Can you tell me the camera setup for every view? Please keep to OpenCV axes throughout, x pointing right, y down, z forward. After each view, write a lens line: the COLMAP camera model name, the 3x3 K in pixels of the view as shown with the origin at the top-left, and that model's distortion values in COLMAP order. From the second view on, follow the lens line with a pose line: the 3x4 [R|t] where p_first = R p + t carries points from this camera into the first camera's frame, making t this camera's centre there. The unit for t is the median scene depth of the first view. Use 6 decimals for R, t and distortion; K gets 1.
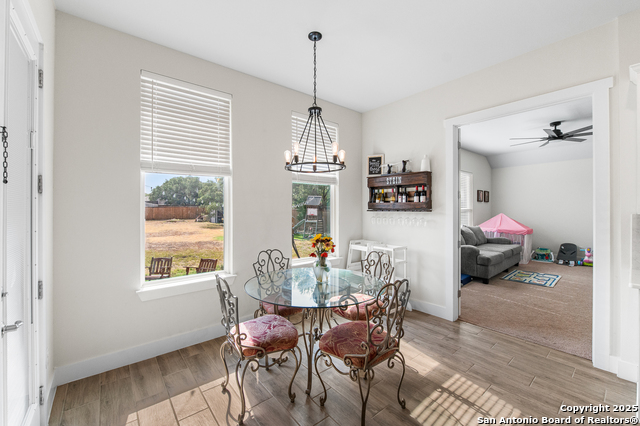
lens RADIAL K [[258.9, 0, 316.6], [0, 258.9, 209.8], [0, 0, 1]] dist [-0.004291, 0.000059]
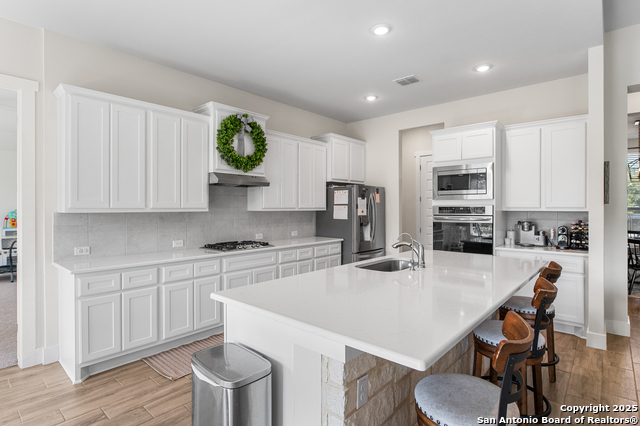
lens RADIAL K [[327.5, 0, 318.2], [0, 327.5, 211.2], [0, 0, 1]] dist [-0.002731, -0.002079]
pose [[-0.152990, -0.009796, 0.988179, -0.199788], [0.005017, 0.999930, 0.010689, 0.000177], [-0.988215, 0.006593, -0.152930, 0.041343]]
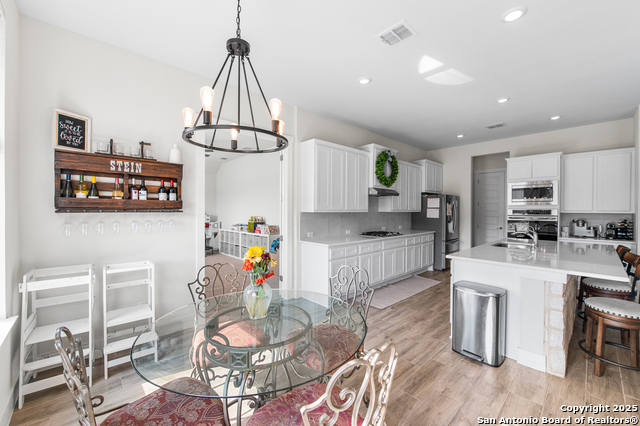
lens RADIAL K [[258.9, 0, 317.4], [0, 258.9, 212.6], [0, 0, 1]] dist [-0.004291, 0.000059]
pose [[-0.058629, -0.009083, 0.998239, -0.406240], [0.000431, 0.999958, 0.009124, 0.000834], [-0.998280, 0.000965, -0.058622, 0.544467]]
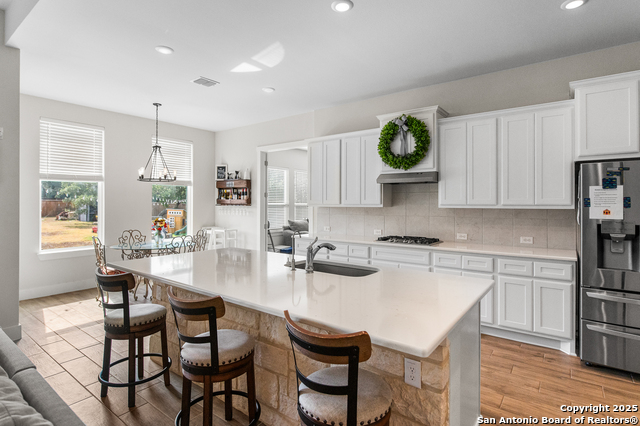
lens RADIAL K [[327.5, 0, 315.2], [0, 327.5, 202.6], [0, 0, 1]] dist [-0.002731, -0.002079]
pose [[0.971390, 0.004354, 0.237450, 0.325613], [-0.002555, 0.999966, -0.007883, 0.003119], [-0.237476, 0.007051, 0.971368, -0.894581]]
